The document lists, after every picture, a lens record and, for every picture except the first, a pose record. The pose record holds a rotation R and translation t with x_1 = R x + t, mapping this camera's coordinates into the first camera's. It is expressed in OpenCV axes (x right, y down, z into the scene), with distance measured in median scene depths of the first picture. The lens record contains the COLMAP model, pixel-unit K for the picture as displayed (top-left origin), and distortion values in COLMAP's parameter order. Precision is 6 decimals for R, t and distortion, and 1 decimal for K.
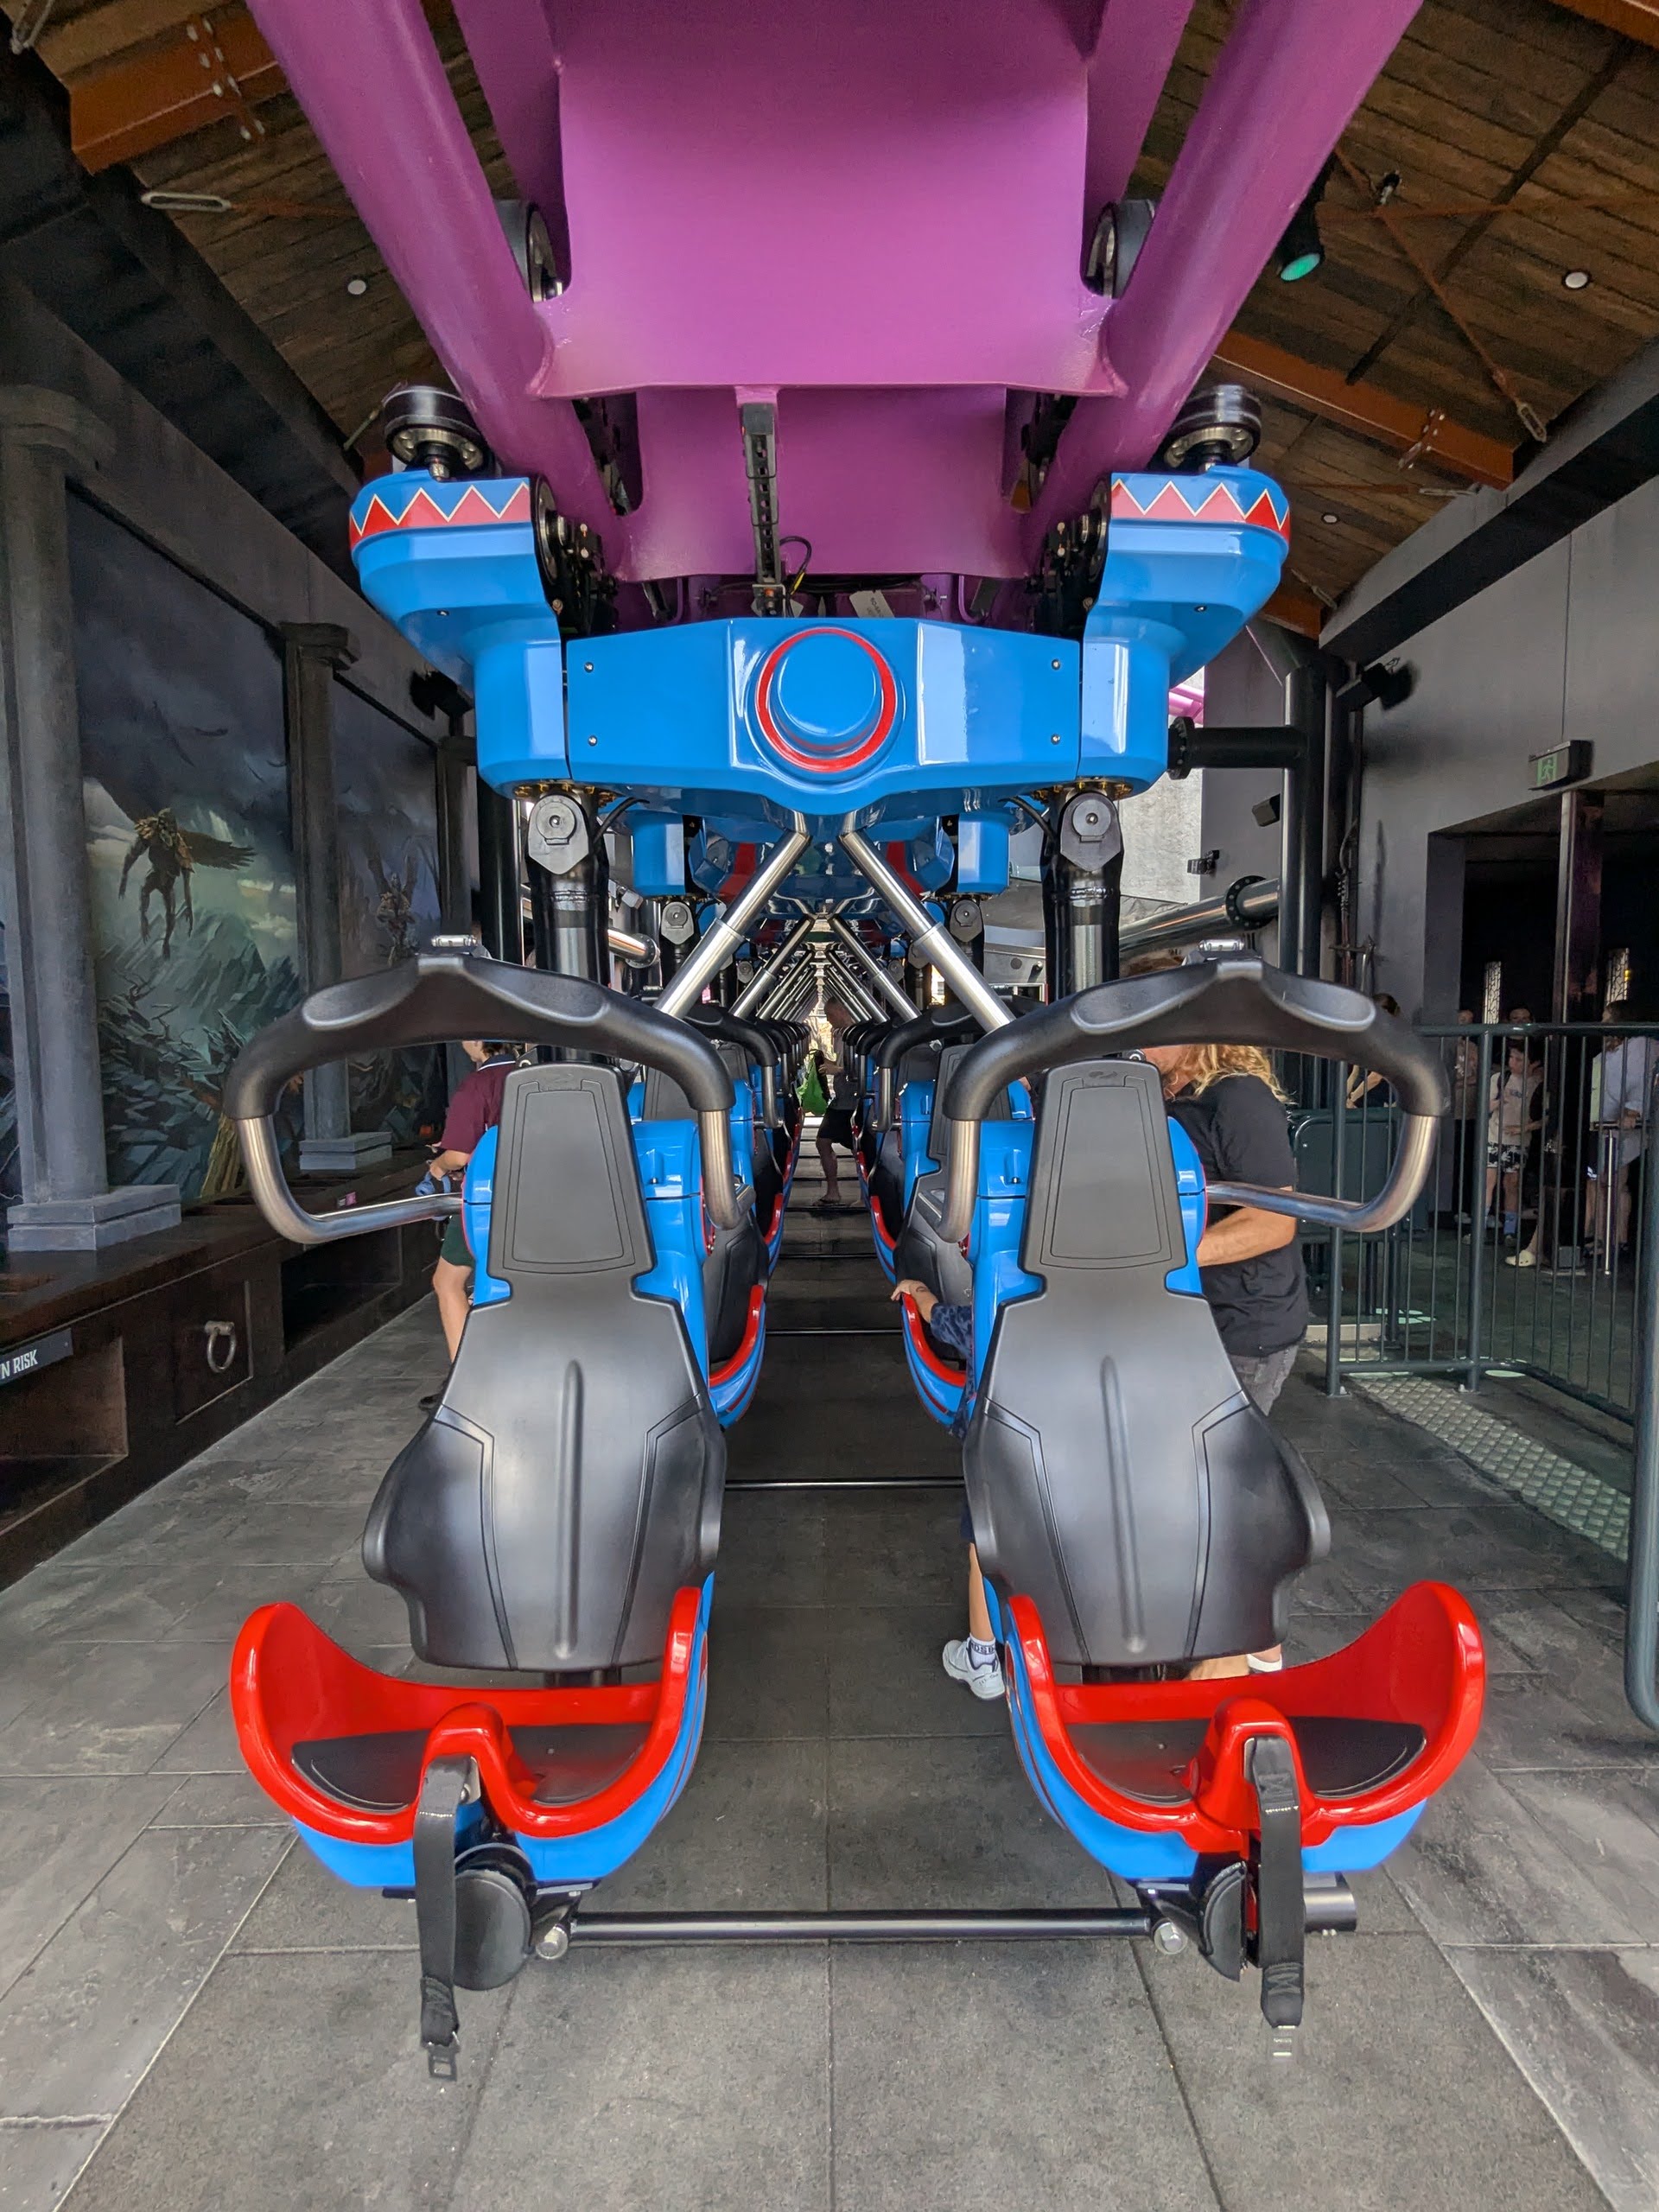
lens RADIAL K [[1056.4, 0, 827.1], [0, 1056.4, 1109.6], [0, 0, 1]] dist [-0.001145, -0.000089]
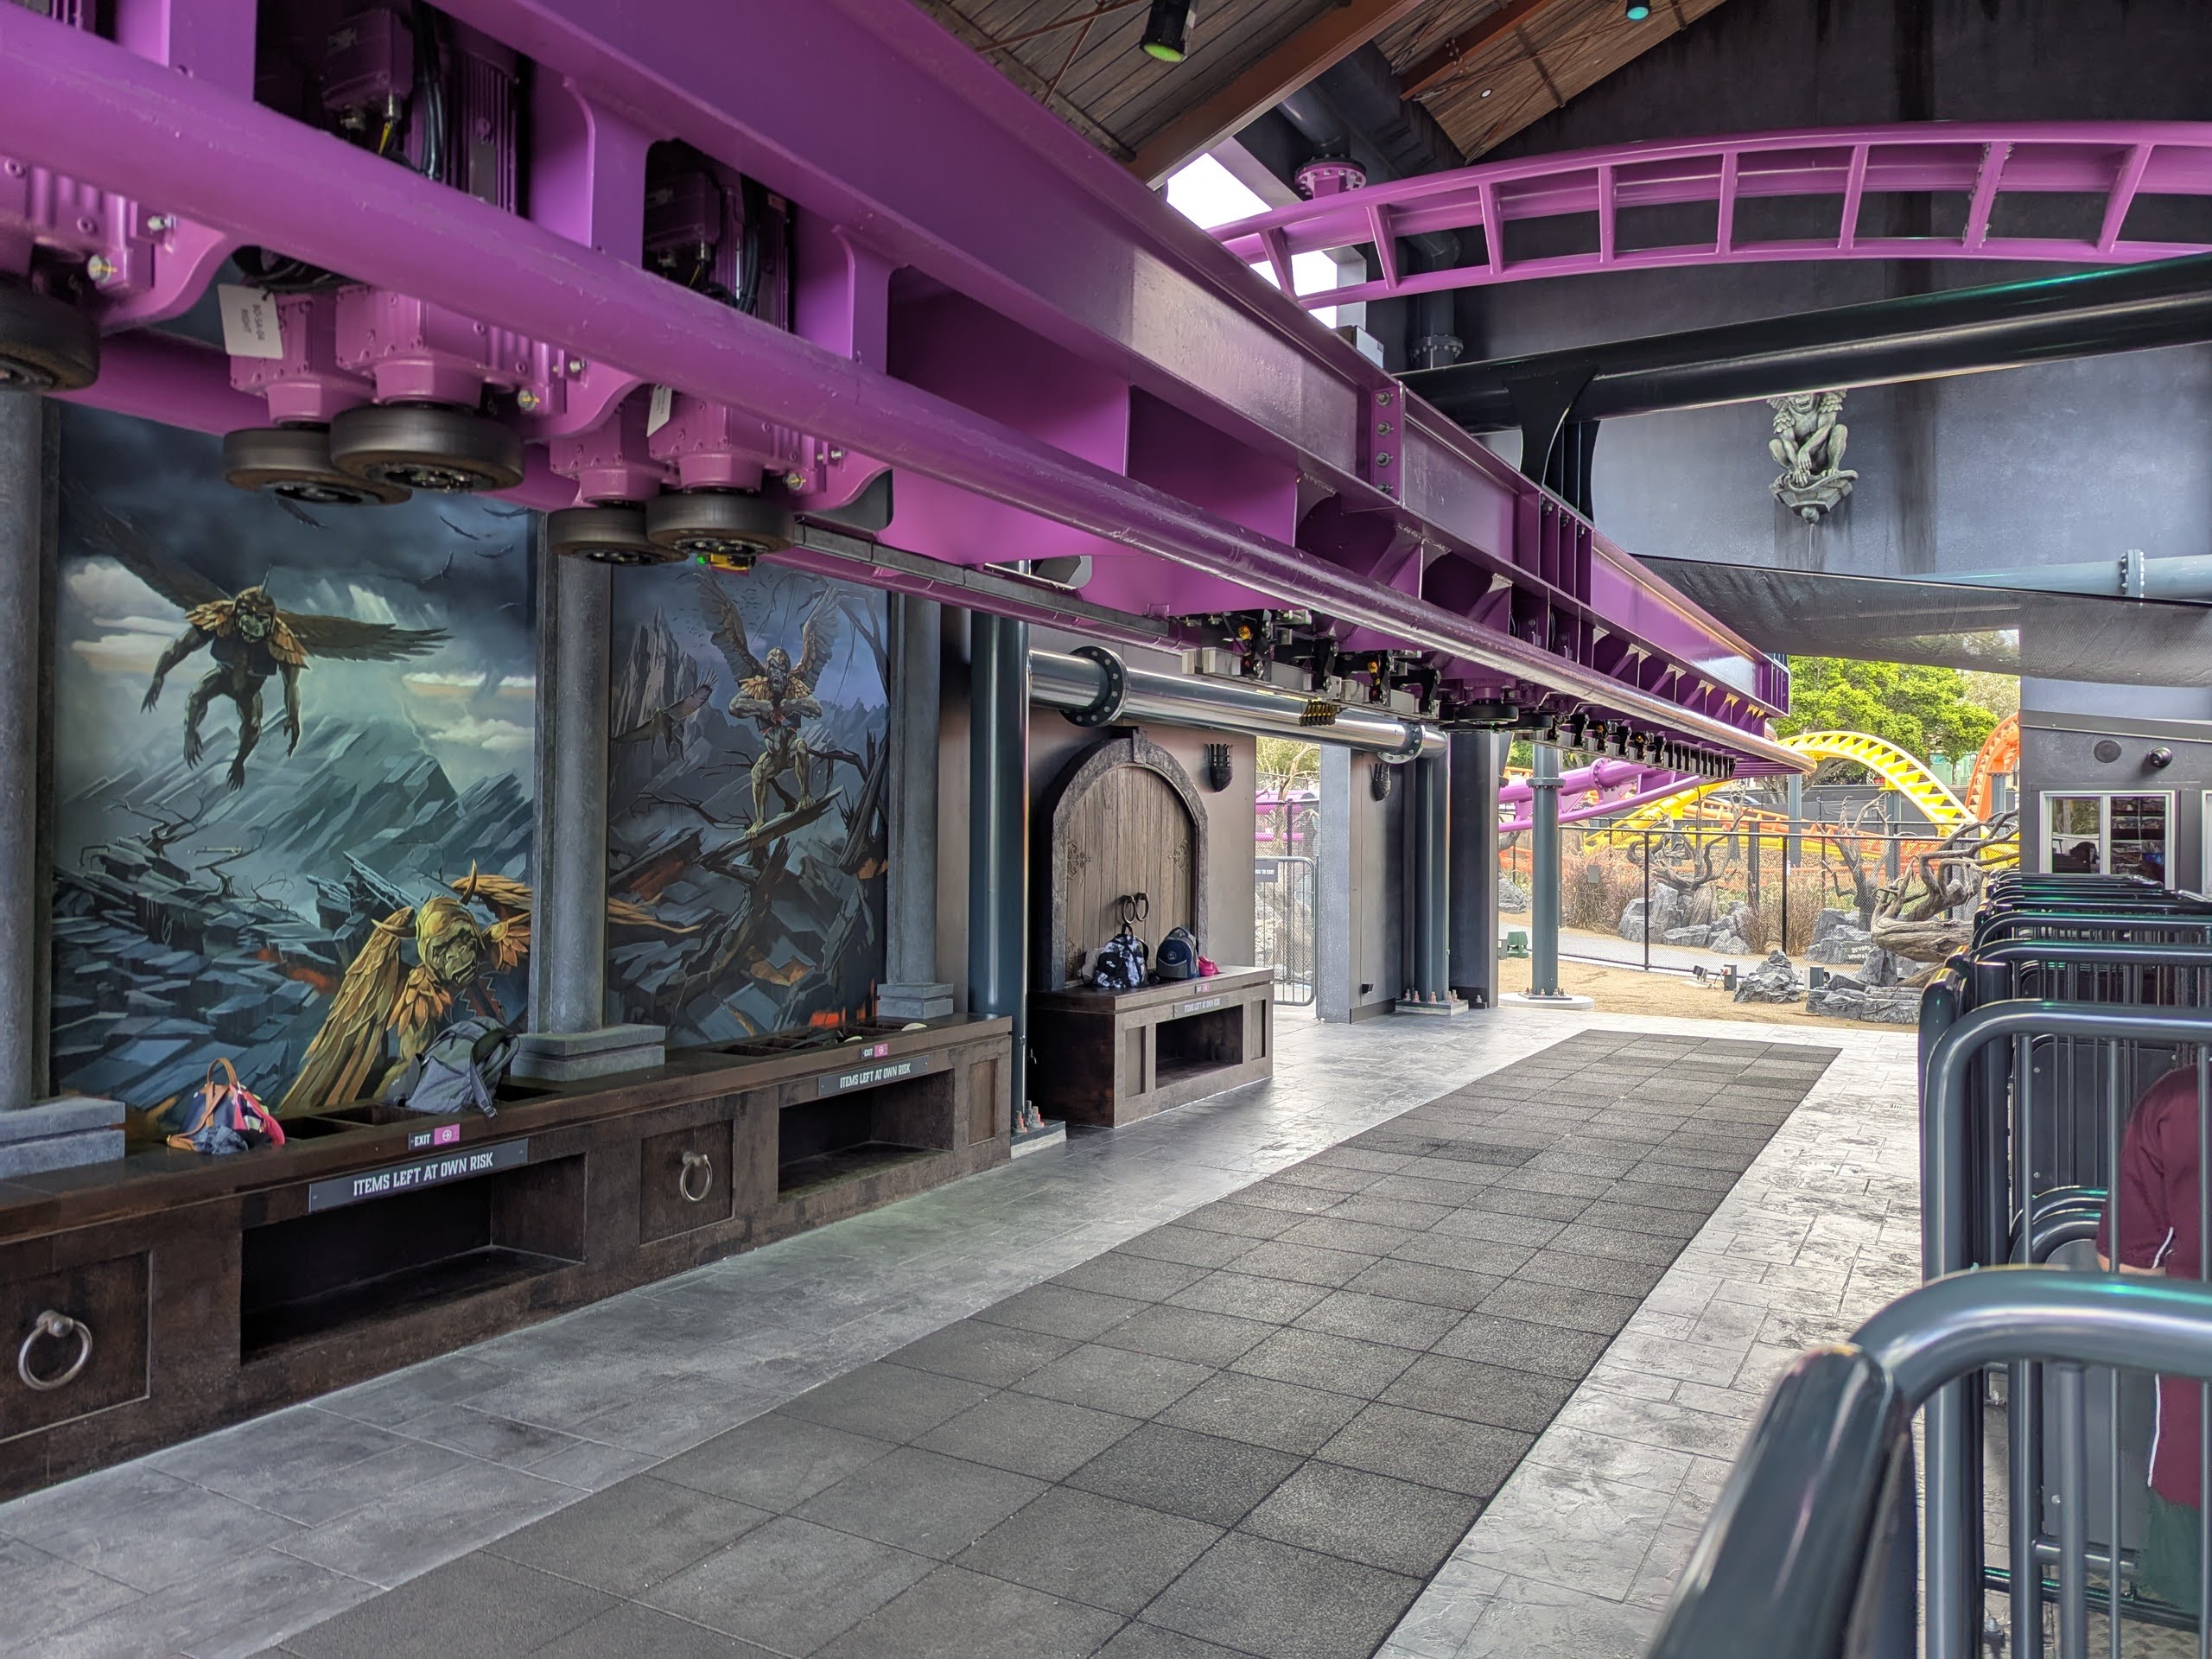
lens RADIAL K [[1562.8, 0, 1112.0], [0, 1562.8, 817.0], [0, 0, 1]] dist [0.004602, -0.006689]
pose [[0.867898, 0.010537, -0.496630, 0.446916], [-0.055619, 0.995550, -0.076075, -0.071282], [0.493619, 0.093647, 0.864622, 0.350783]]
